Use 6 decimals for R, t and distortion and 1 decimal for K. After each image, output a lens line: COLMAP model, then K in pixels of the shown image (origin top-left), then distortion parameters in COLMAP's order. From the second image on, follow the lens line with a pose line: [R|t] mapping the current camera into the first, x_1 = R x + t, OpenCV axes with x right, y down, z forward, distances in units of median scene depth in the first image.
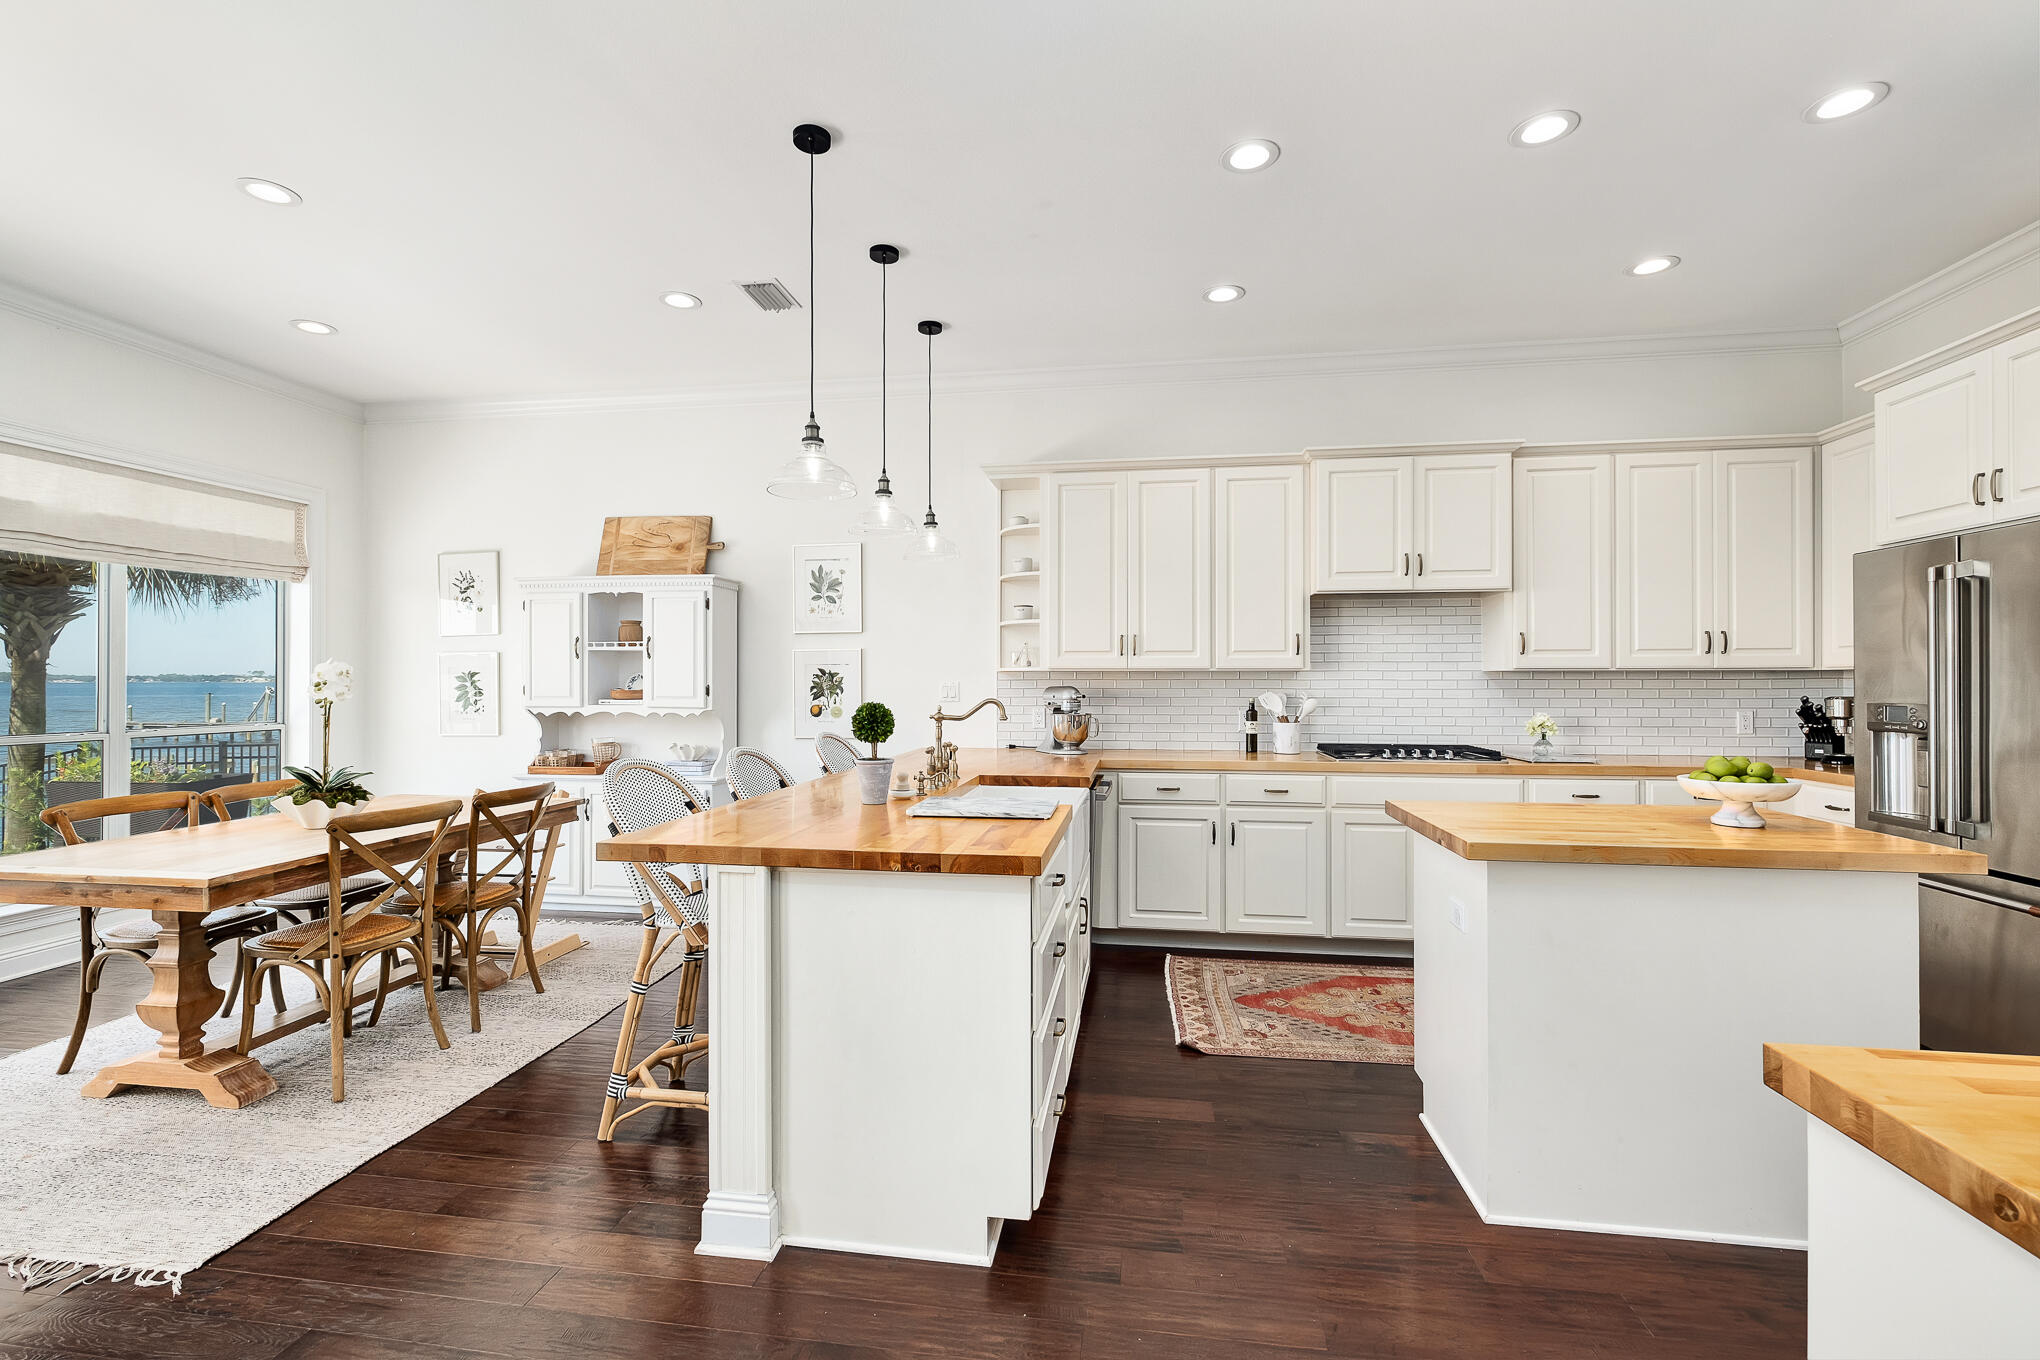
lens RADIAL K [[895.1, 0, 1010.3], [0, 895.1, 686.7], [0, 0, 1]] dist [-0.002500, -0.000350]
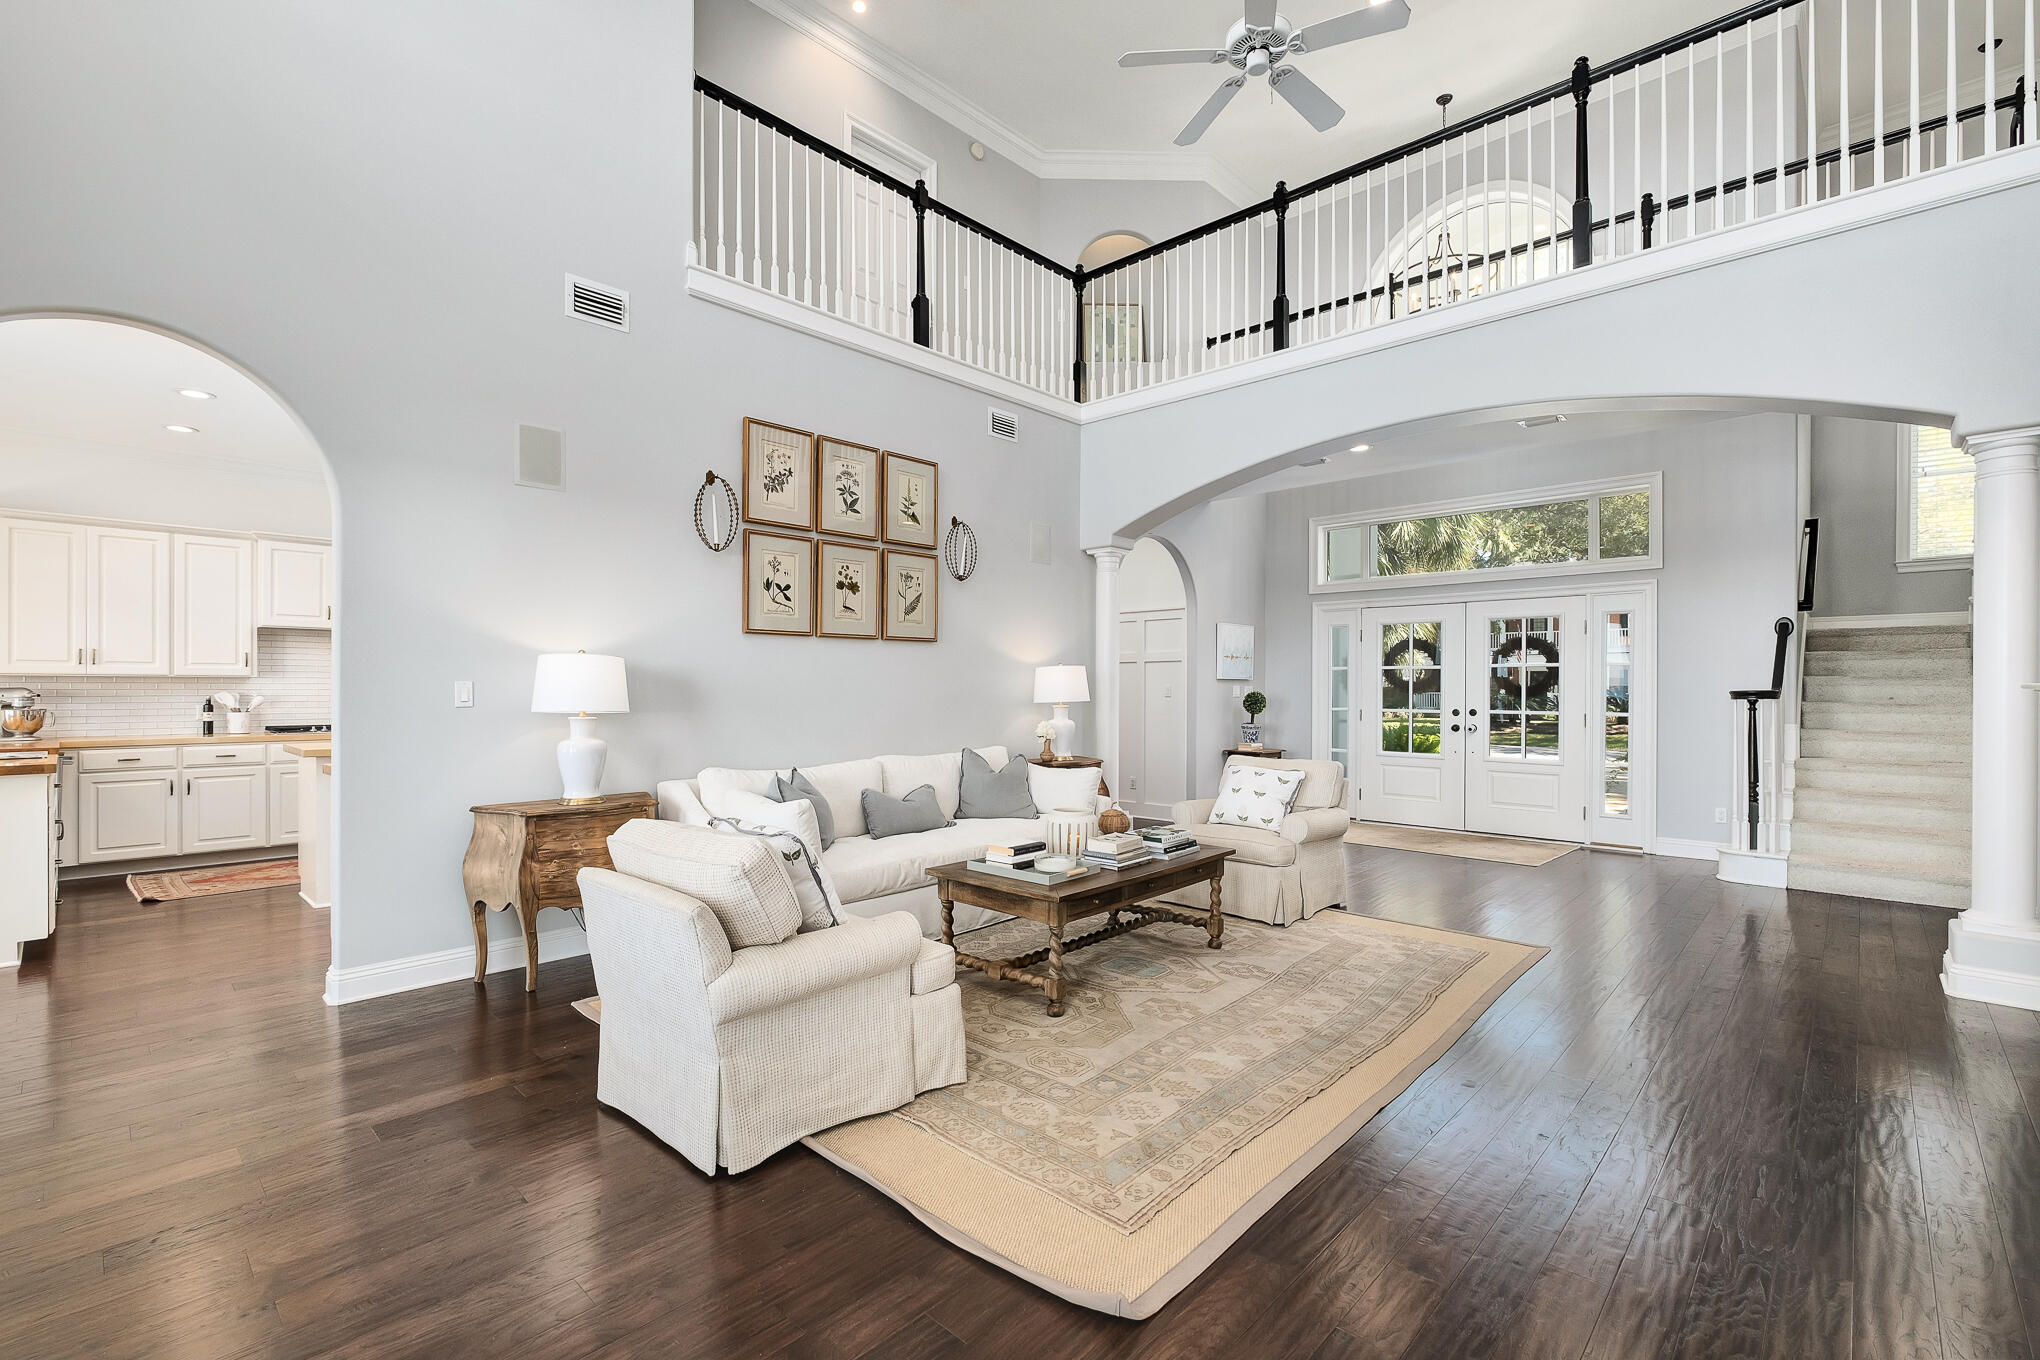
lens RADIAL K [[895.1, 0, 1010.3], [0, 895.1, 686.7], [0, 0, 1]] dist [-0.002500, -0.000350]
pose [[0.569336, 0.001874, 0.822103, -0.177700], [0.002562, 0.999989, -0.004054, 0.007260], [-0.822101, 0.004414, 0.569325, -0.886087]]
